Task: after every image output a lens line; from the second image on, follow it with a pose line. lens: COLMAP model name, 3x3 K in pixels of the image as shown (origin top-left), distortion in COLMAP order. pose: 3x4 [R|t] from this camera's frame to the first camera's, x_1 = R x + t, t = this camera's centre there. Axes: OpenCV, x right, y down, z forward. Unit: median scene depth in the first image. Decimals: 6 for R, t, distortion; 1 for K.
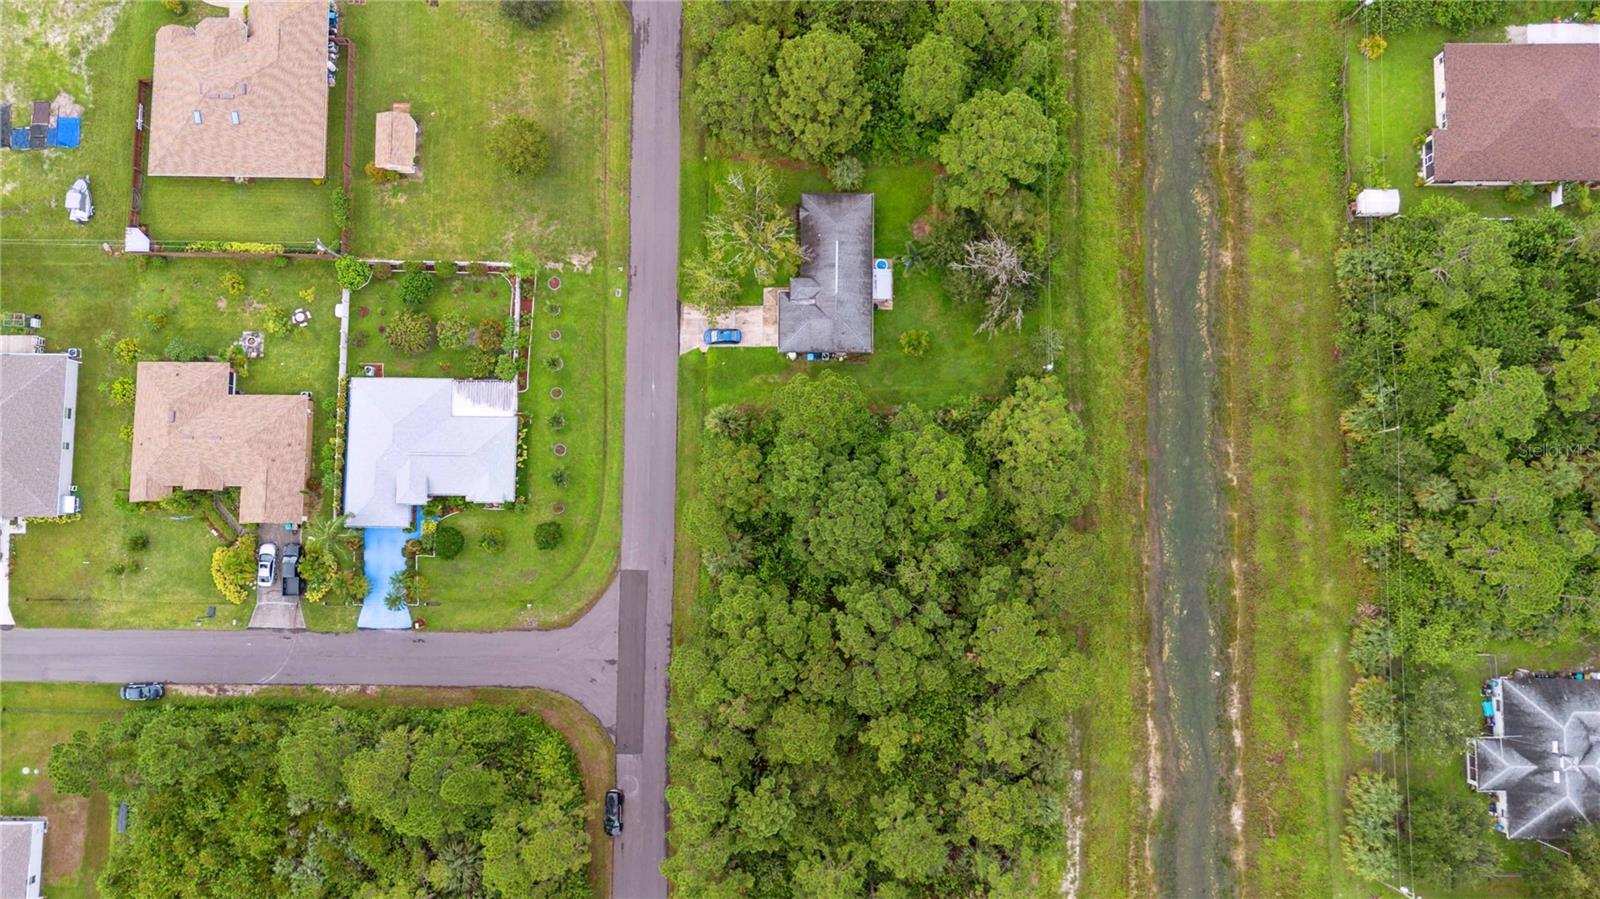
lens RADIAL K [[1133.3, 0, 800.0], [0, 1133.3, 449.5], [0, 0, 1]] dist [0.083171, -0.090090]
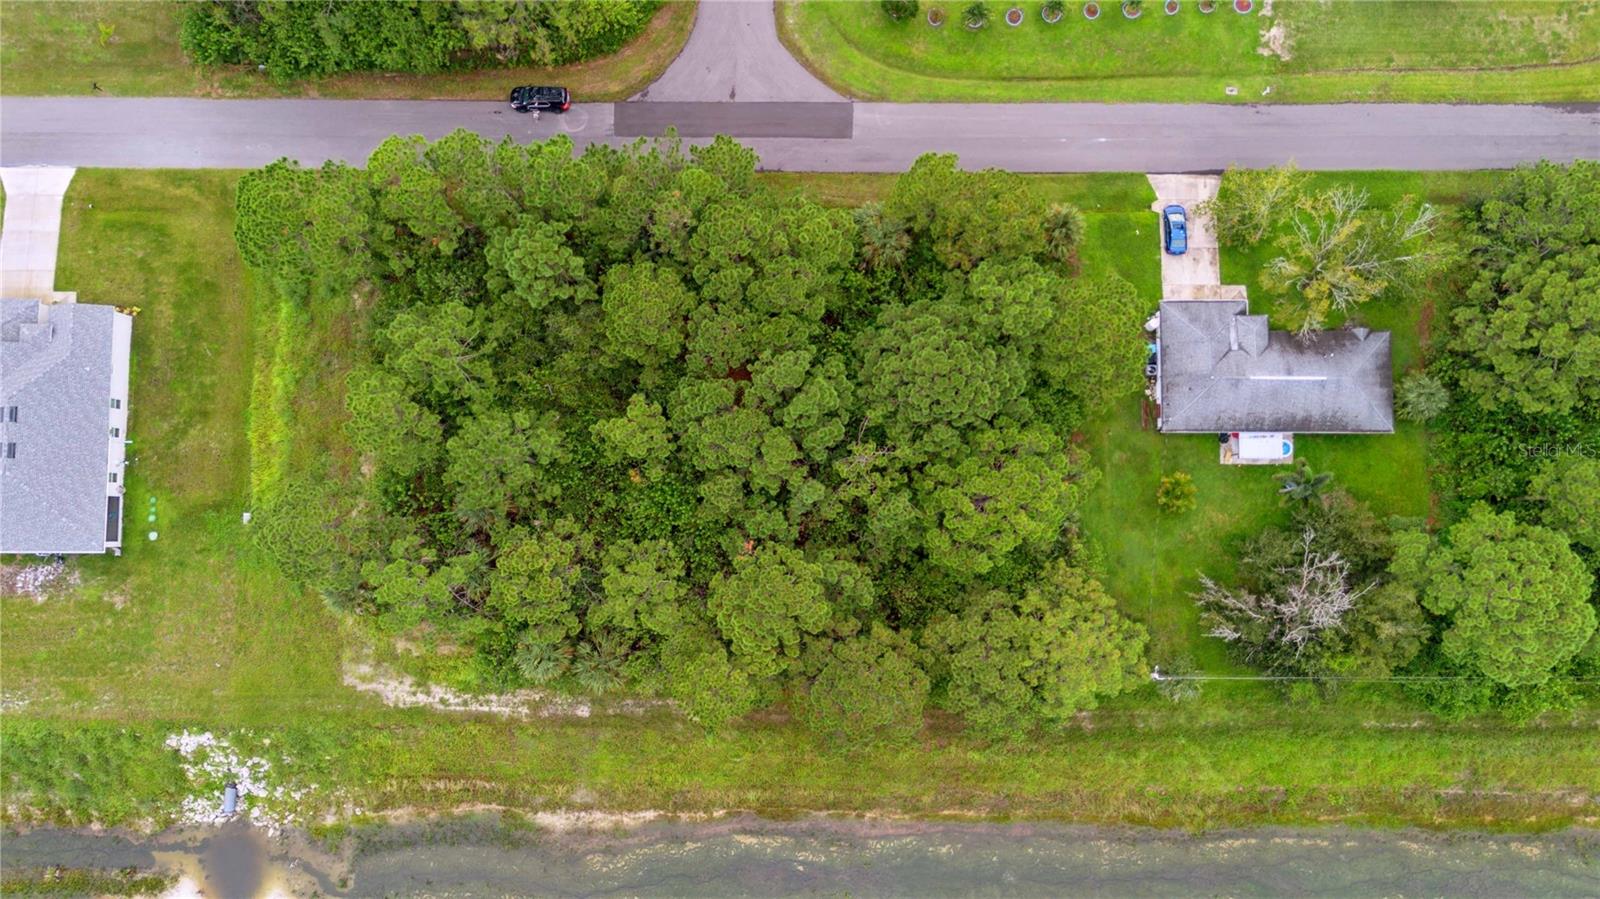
lens RADIAL K [[1126.5, 0, 800.0], [0, 1126.5, 449.5], [0, 0, 1]] dist [0.079041, -0.078049]
pose [[0.003148, 0.997655, -0.068369, 0.123689], [-0.996050, 0.009196, 0.088318, 0.078222], [0.088740, 0.067821, 0.993743, 0.271522]]
